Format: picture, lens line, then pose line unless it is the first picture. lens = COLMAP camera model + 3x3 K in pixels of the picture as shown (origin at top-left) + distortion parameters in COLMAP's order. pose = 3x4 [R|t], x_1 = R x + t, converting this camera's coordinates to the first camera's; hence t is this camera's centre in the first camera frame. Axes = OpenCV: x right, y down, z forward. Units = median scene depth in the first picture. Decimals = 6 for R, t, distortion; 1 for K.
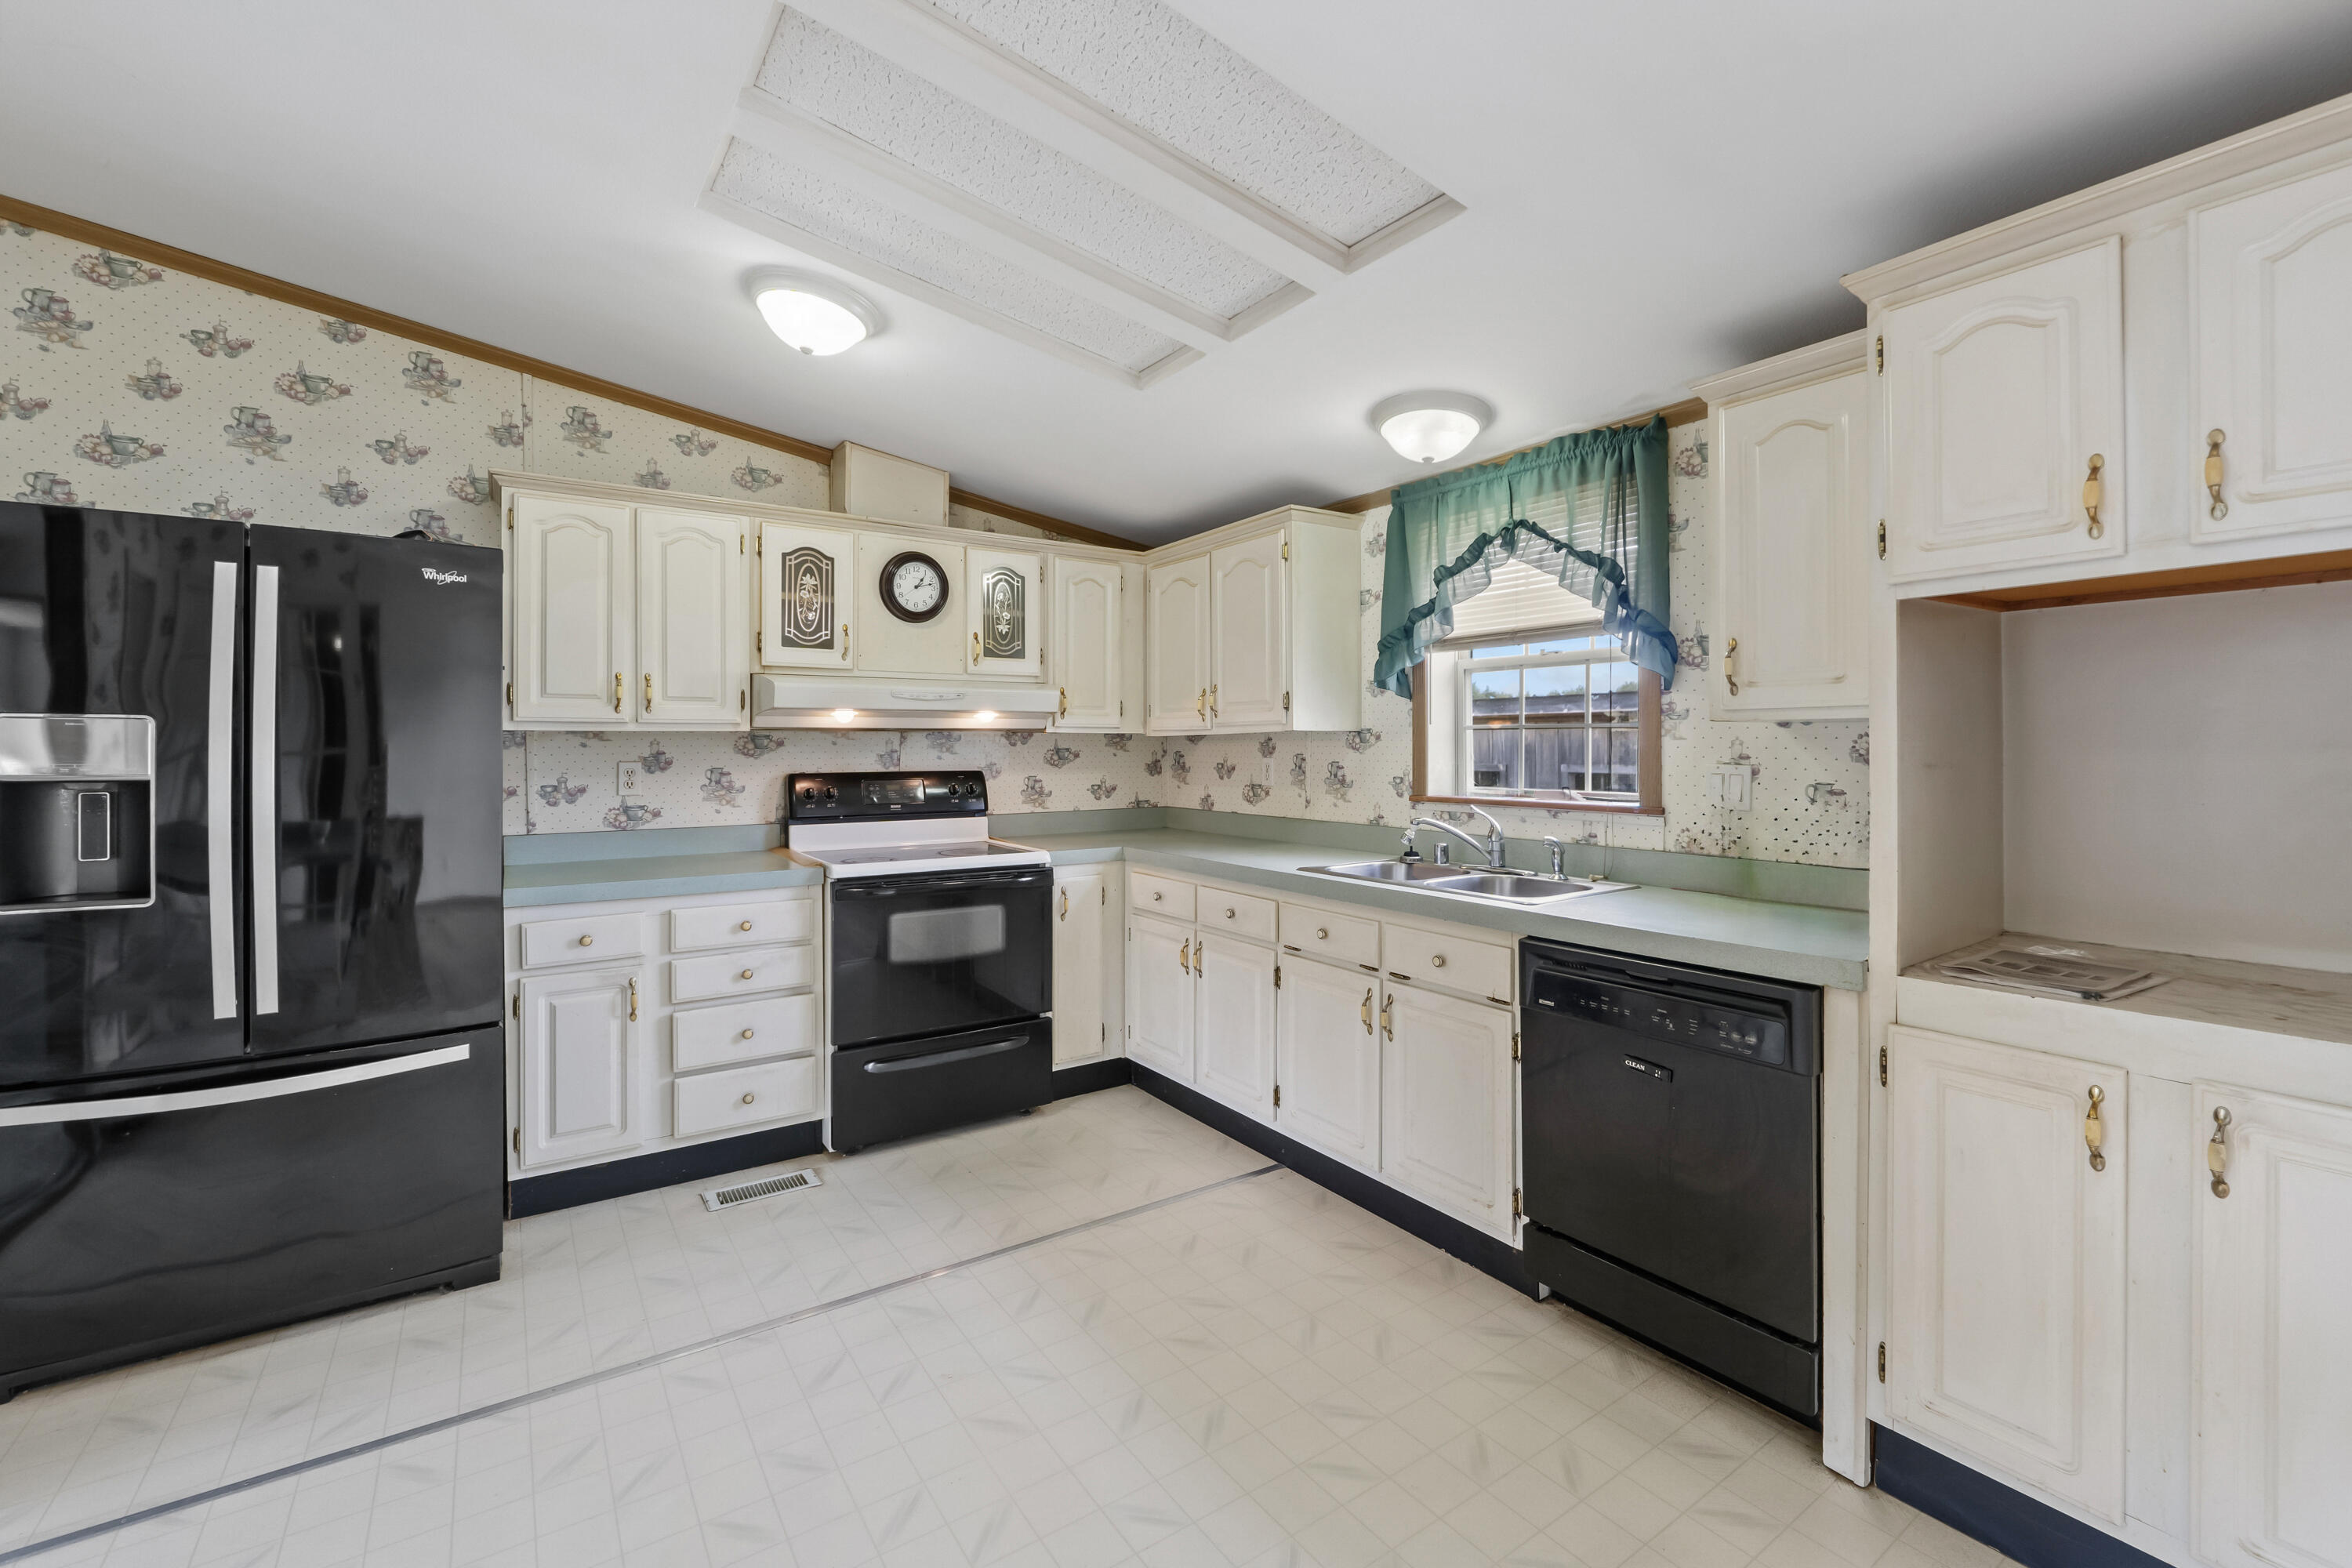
lens RADIAL K [[984.8, 0, 1168.9], [0, 984.8, 751.7], [0, 0, 1]] dist [-0.008792, -0.000597]
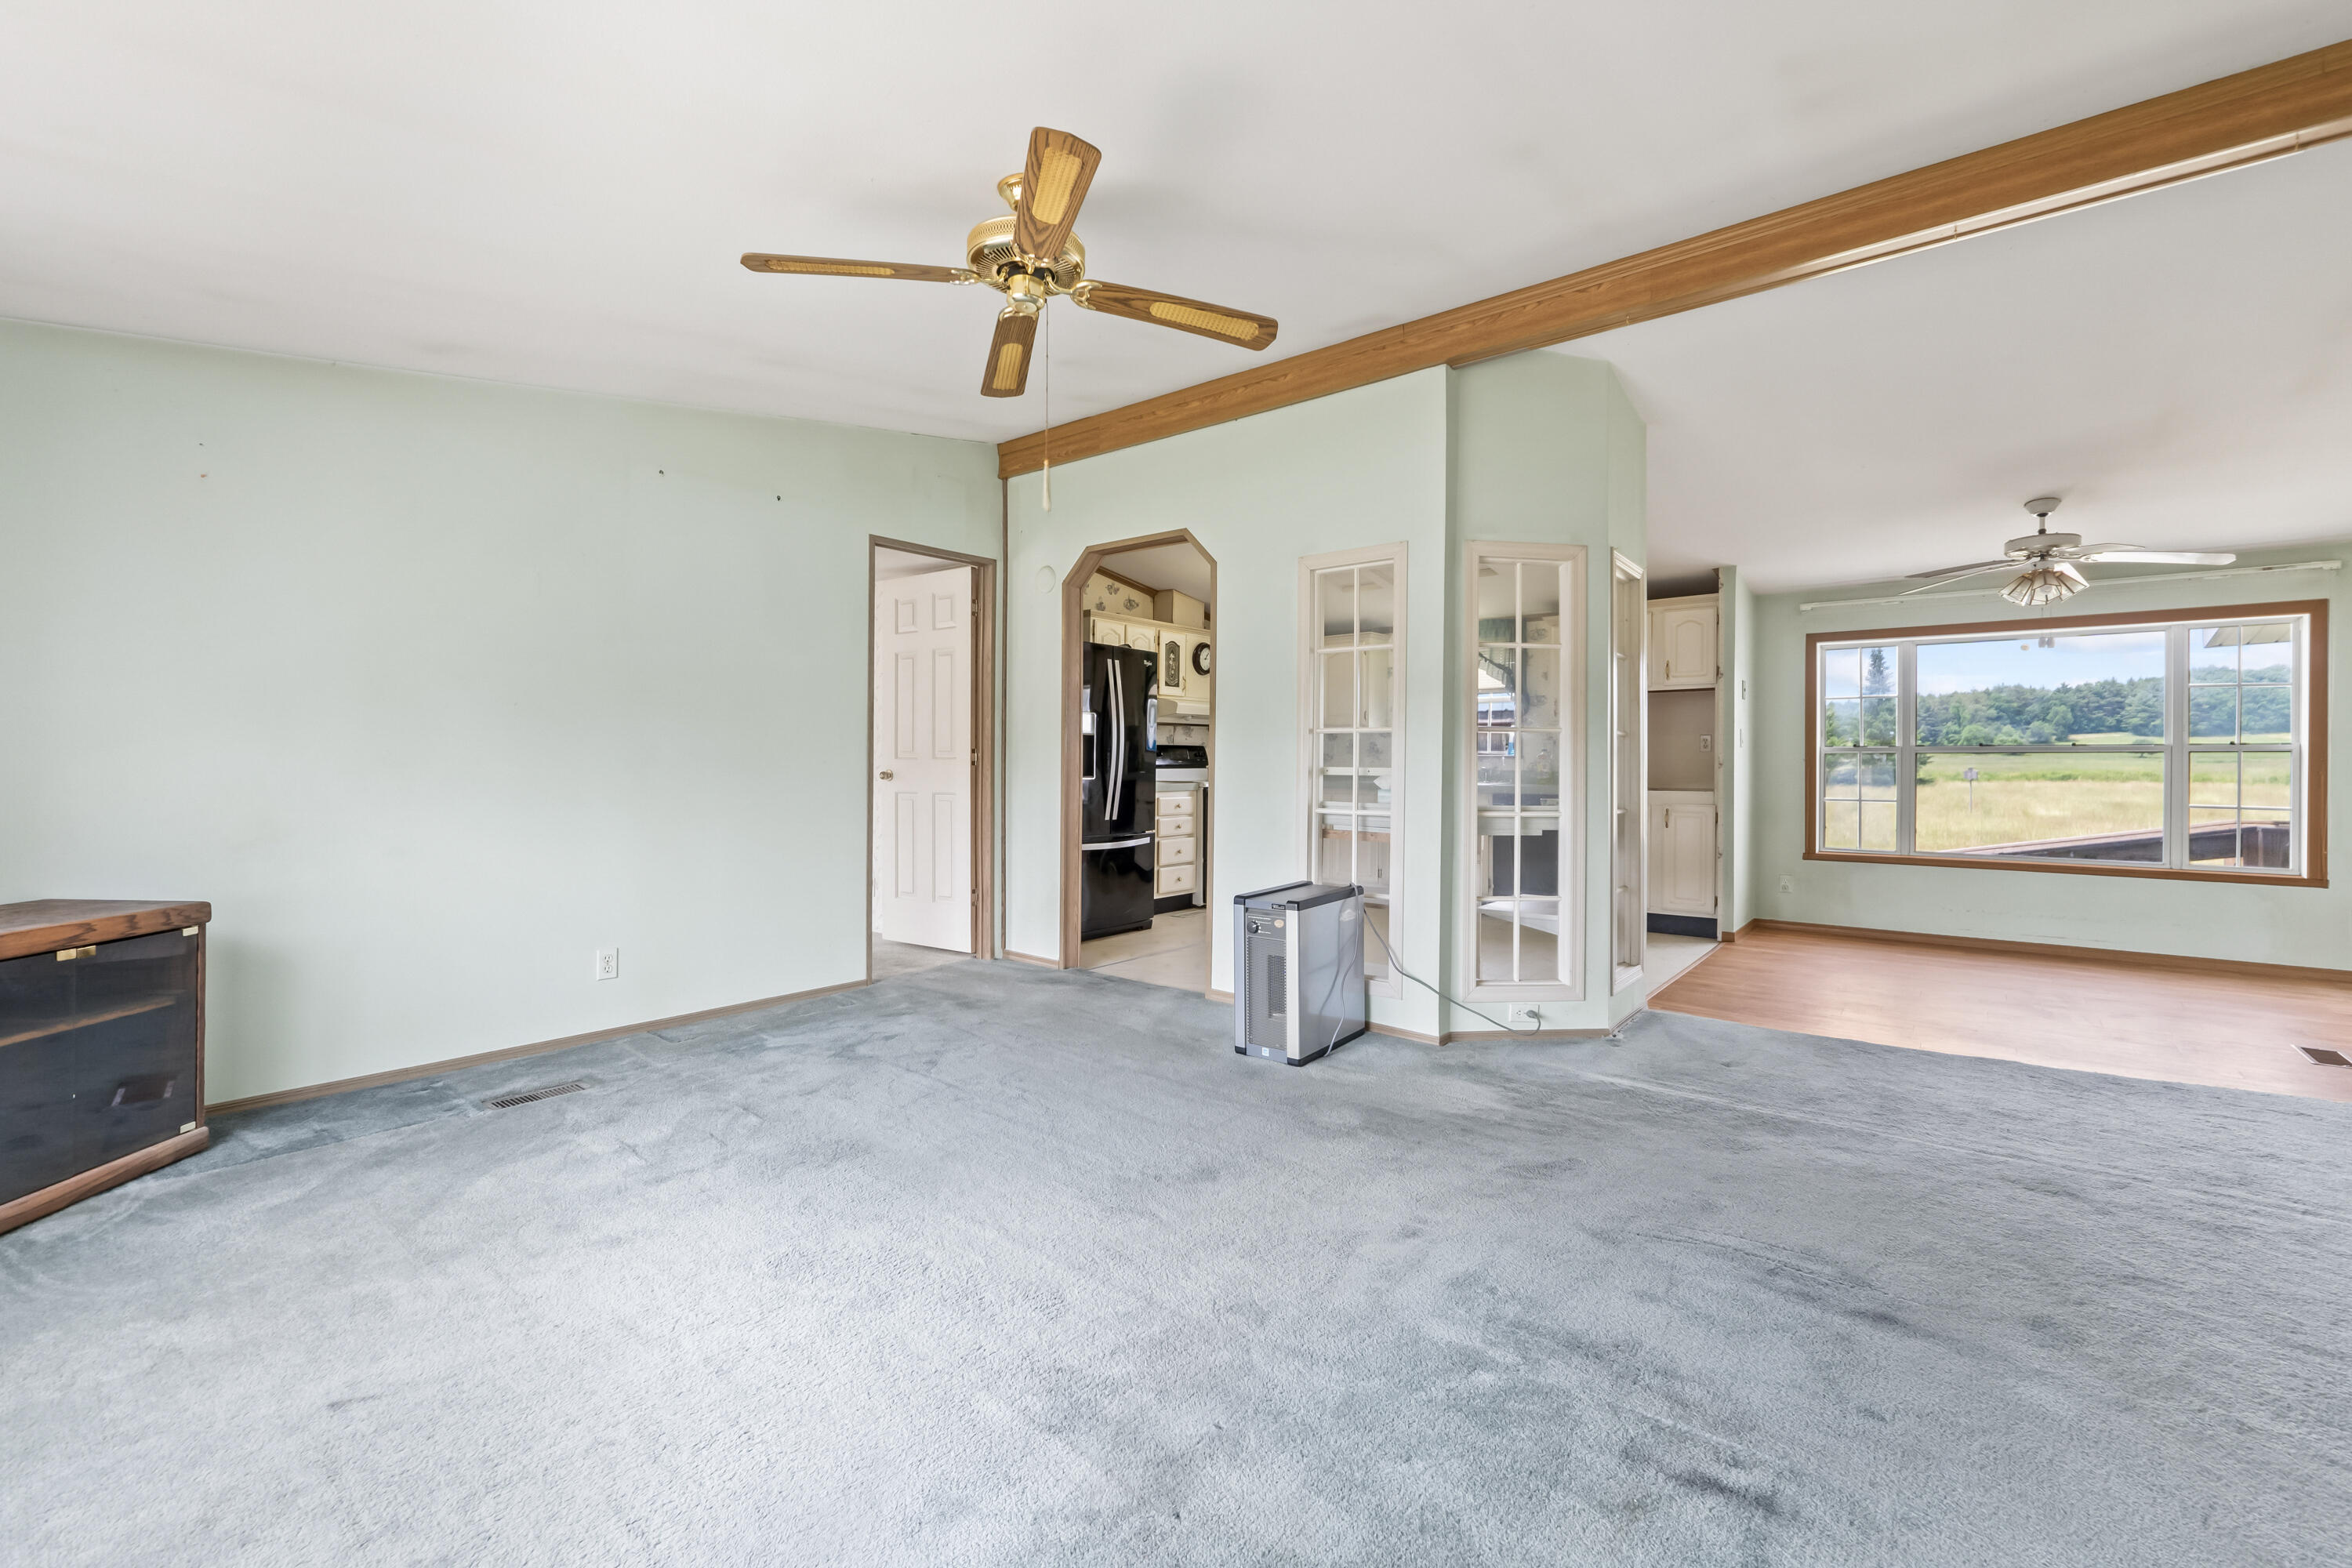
lens RADIAL K [[975.3, 0, 1171.0], [0, 975.3, 769.3], [0, 0, 1]] dist [-0.008272, -0.000335]
pose [[0.959130, 0.003866, 0.282939, -1.042929], [-0.005707, 0.999968, 0.005681, 0.071923], [-0.282908, -0.007063, 0.959121, -1.163025]]
